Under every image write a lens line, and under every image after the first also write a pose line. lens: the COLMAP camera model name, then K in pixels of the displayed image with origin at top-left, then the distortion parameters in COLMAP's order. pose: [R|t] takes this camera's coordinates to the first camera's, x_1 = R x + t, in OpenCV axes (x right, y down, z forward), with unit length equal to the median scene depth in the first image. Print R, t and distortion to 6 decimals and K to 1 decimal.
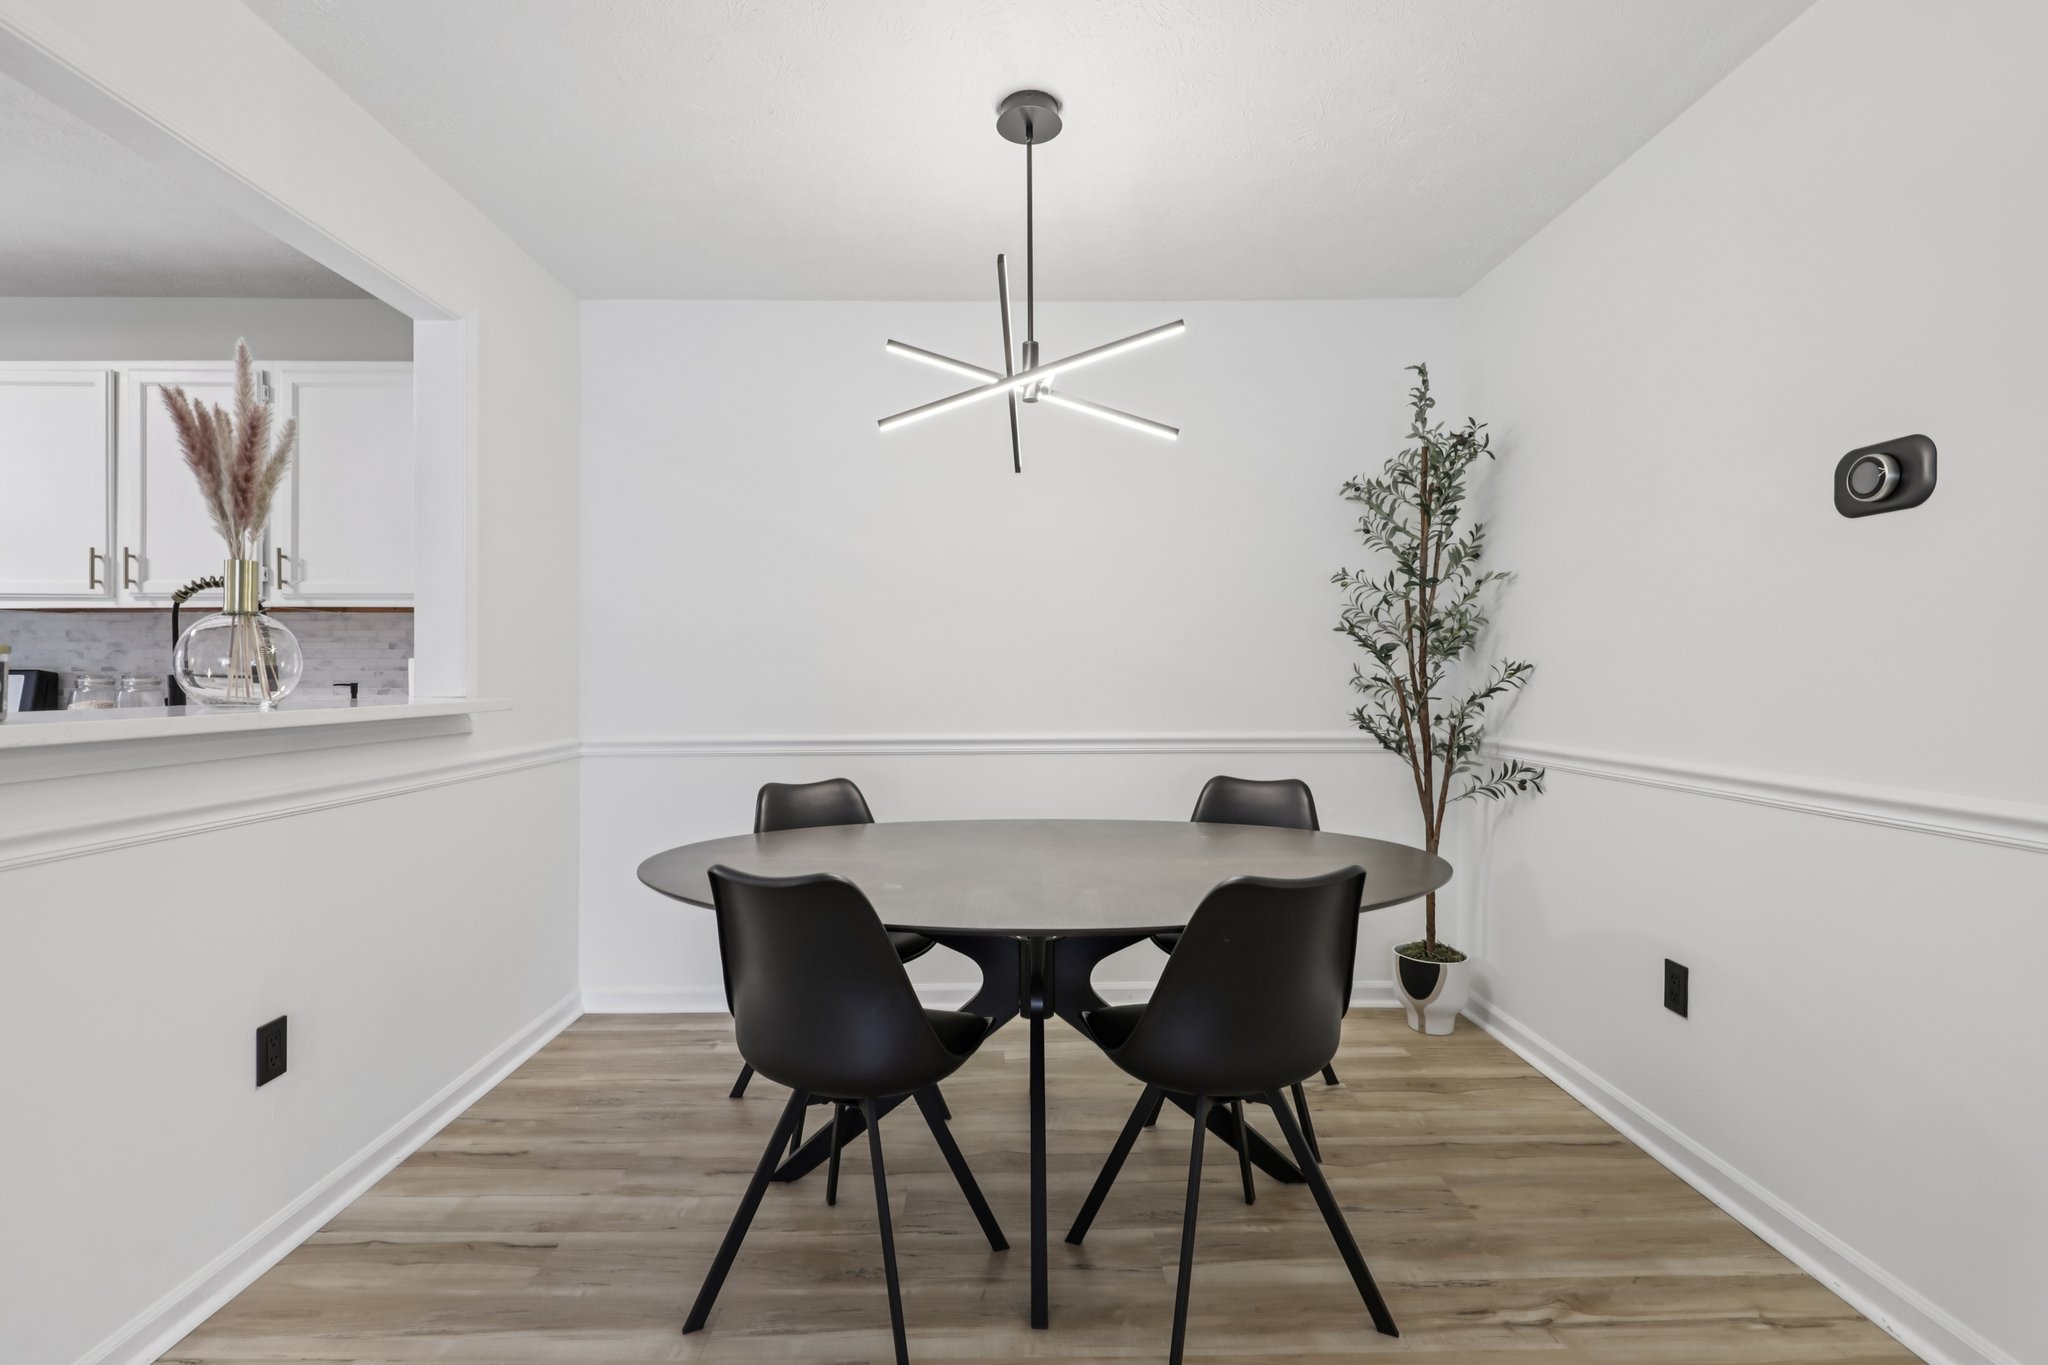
lens RADIAL K [[930.2, 0, 1014.1], [0, 930.2, 665.1], [0, 0, 1]] dist [0.010791, -0.005025]
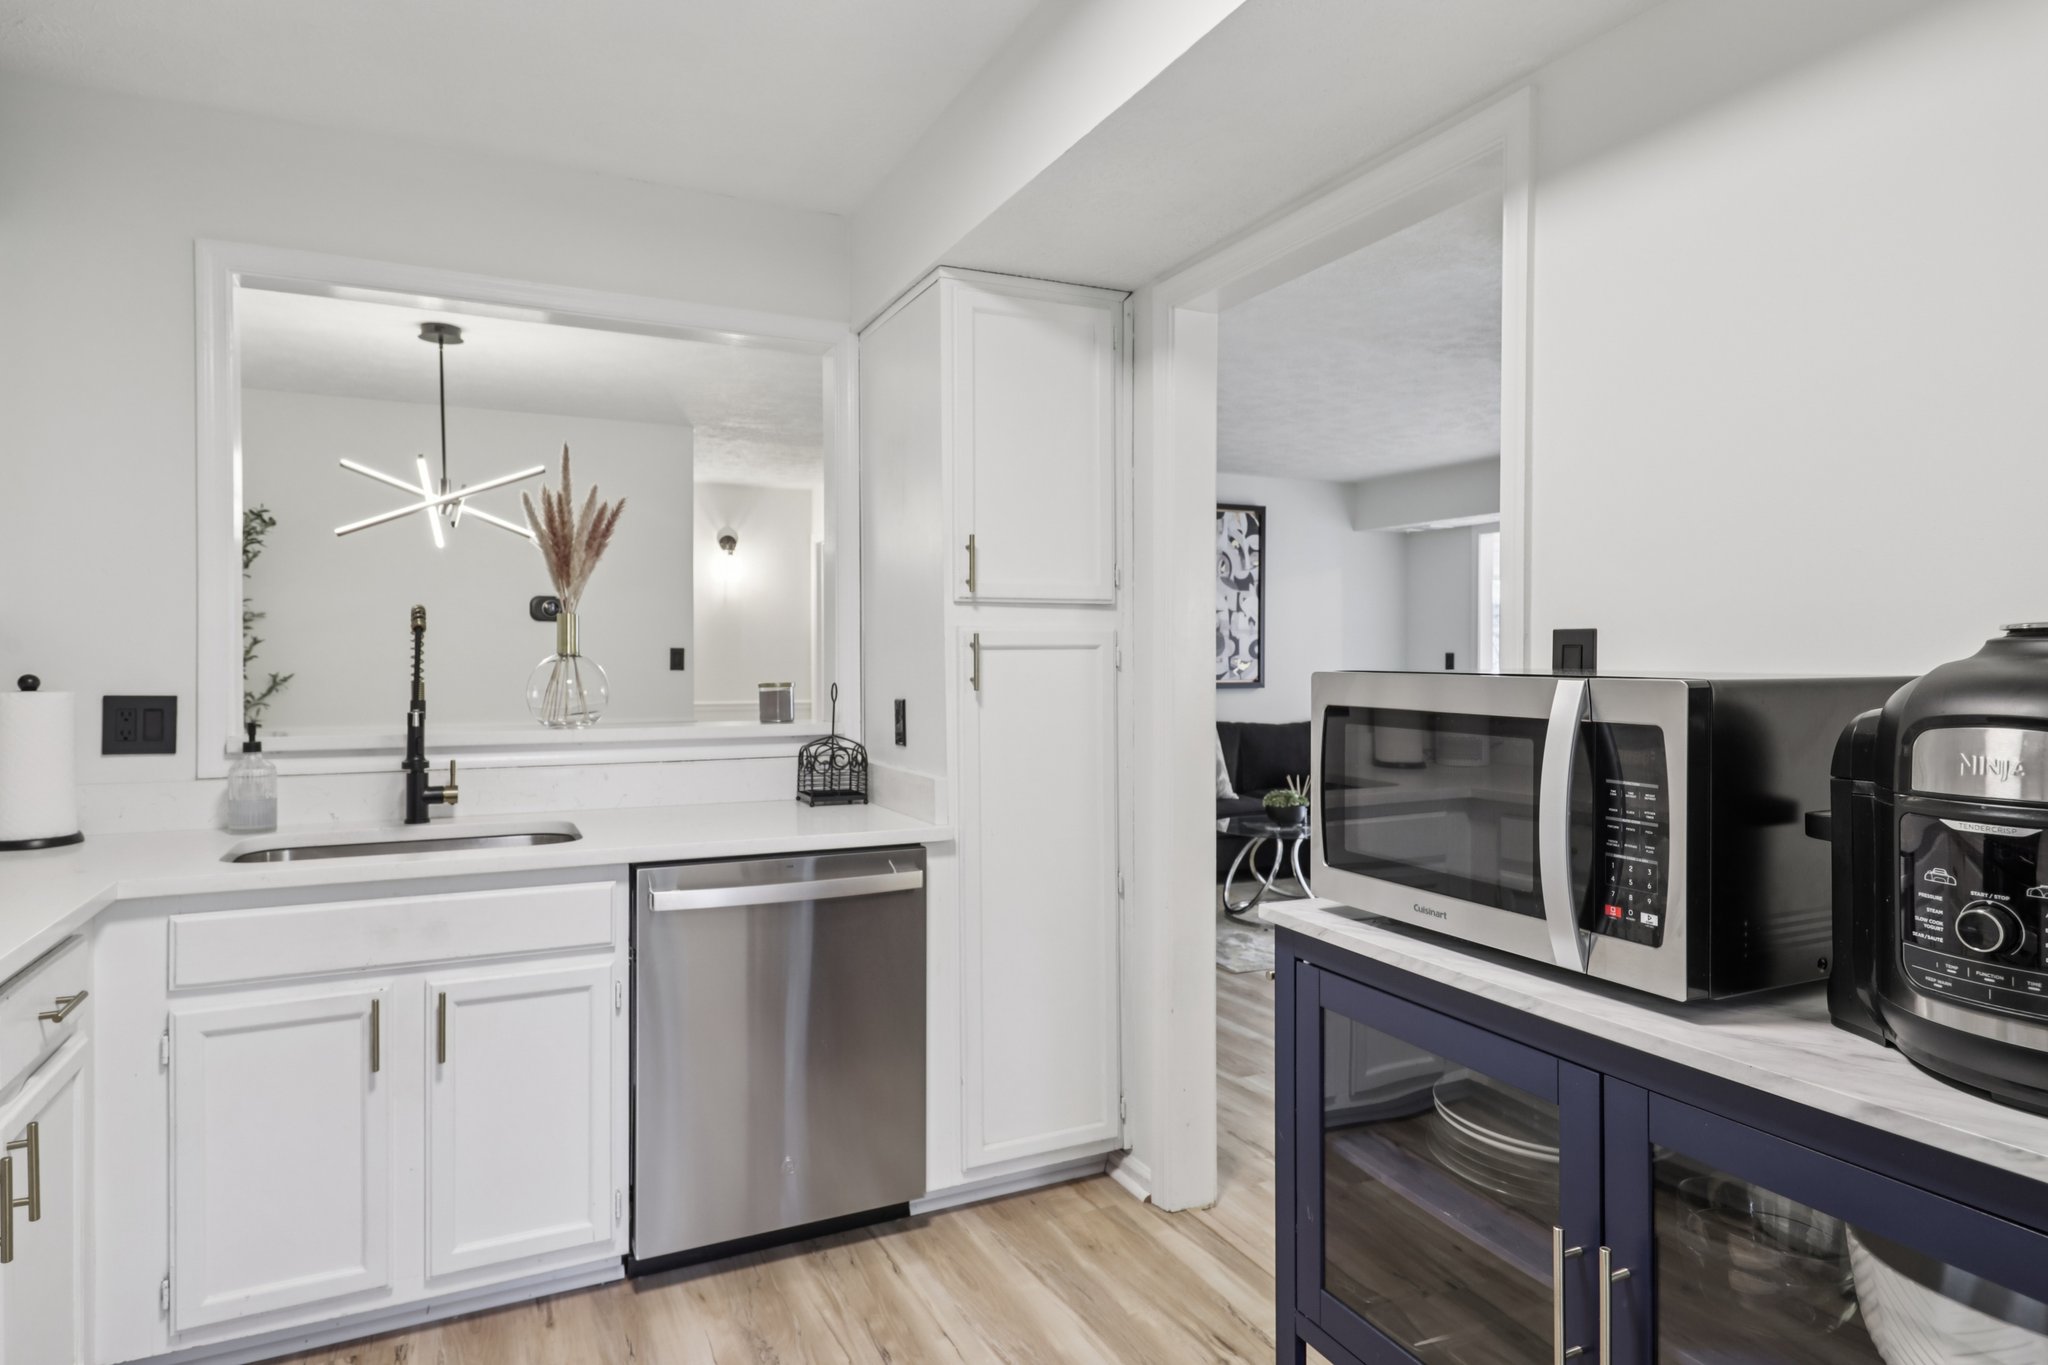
lens RADIAL K [[1142.5, 0, 1010.0], [0, 1142.5, 659.0], [0, 0, 1]] dist [0.010777, -0.006864]
pose [[-0.421675, -0.001090, 0.906747, -1.843320], [-0.006668, 0.999976, -0.001899, -0.036294], [-0.906723, -0.006847, -0.421672, 0.817250]]
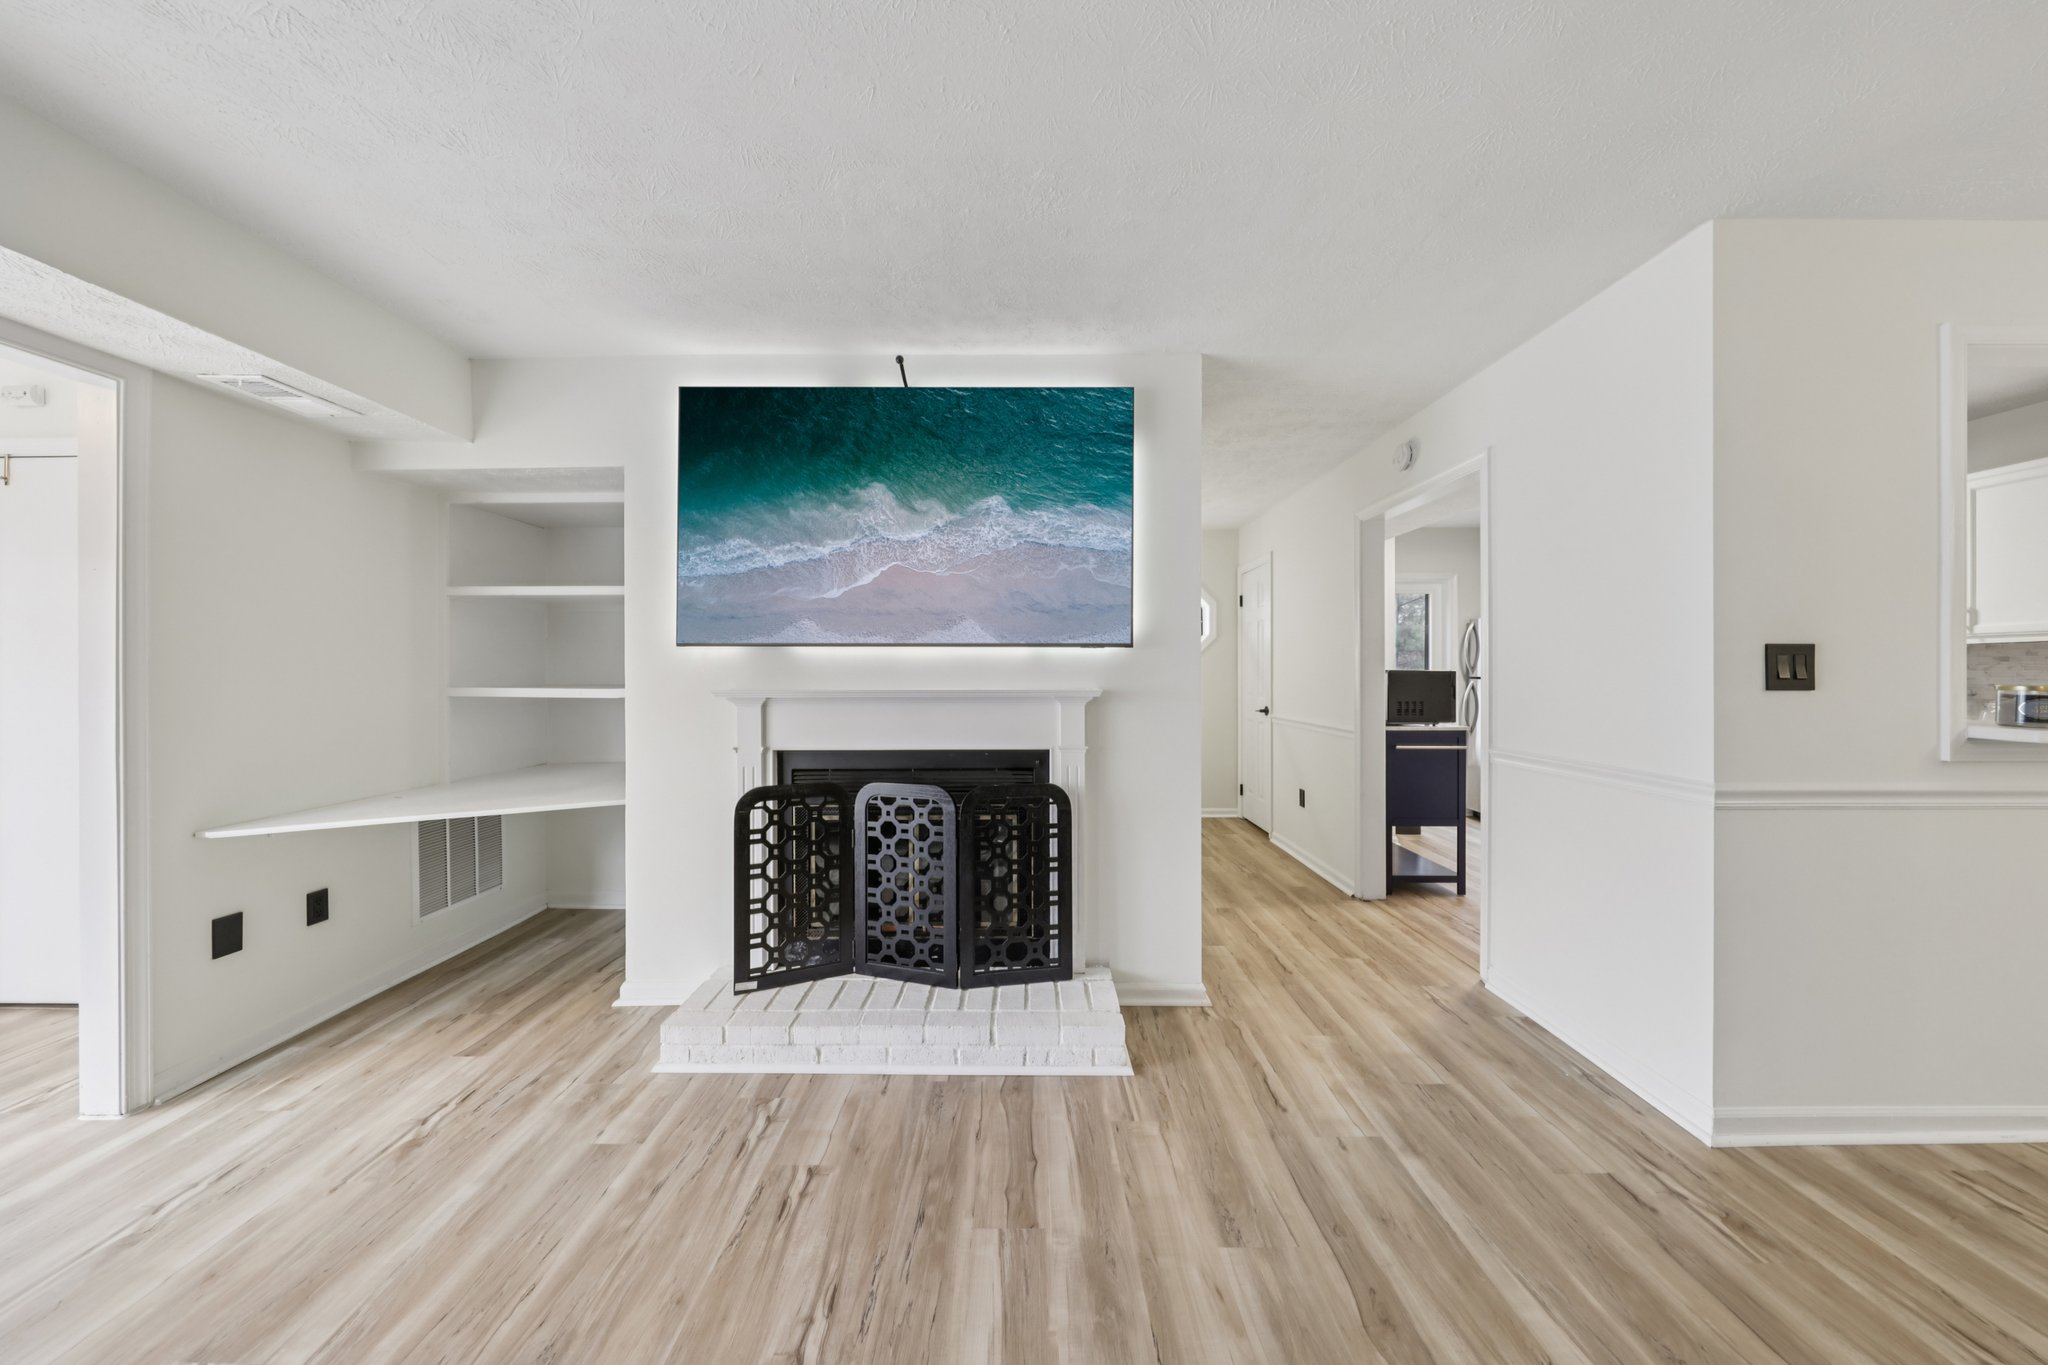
lens RADIAL K [[658.8, 0, 1018.4], [0, 658.8, 674.0], [0, 0, 1]] dist [-0.007388, -0.000114]
pose [[-0.017896, 0.001707, -0.999838, 0.119082], [0.009605, 0.999953, 0.001535, -0.035042], [0.999794, -0.009576, -0.017911, -0.541004]]
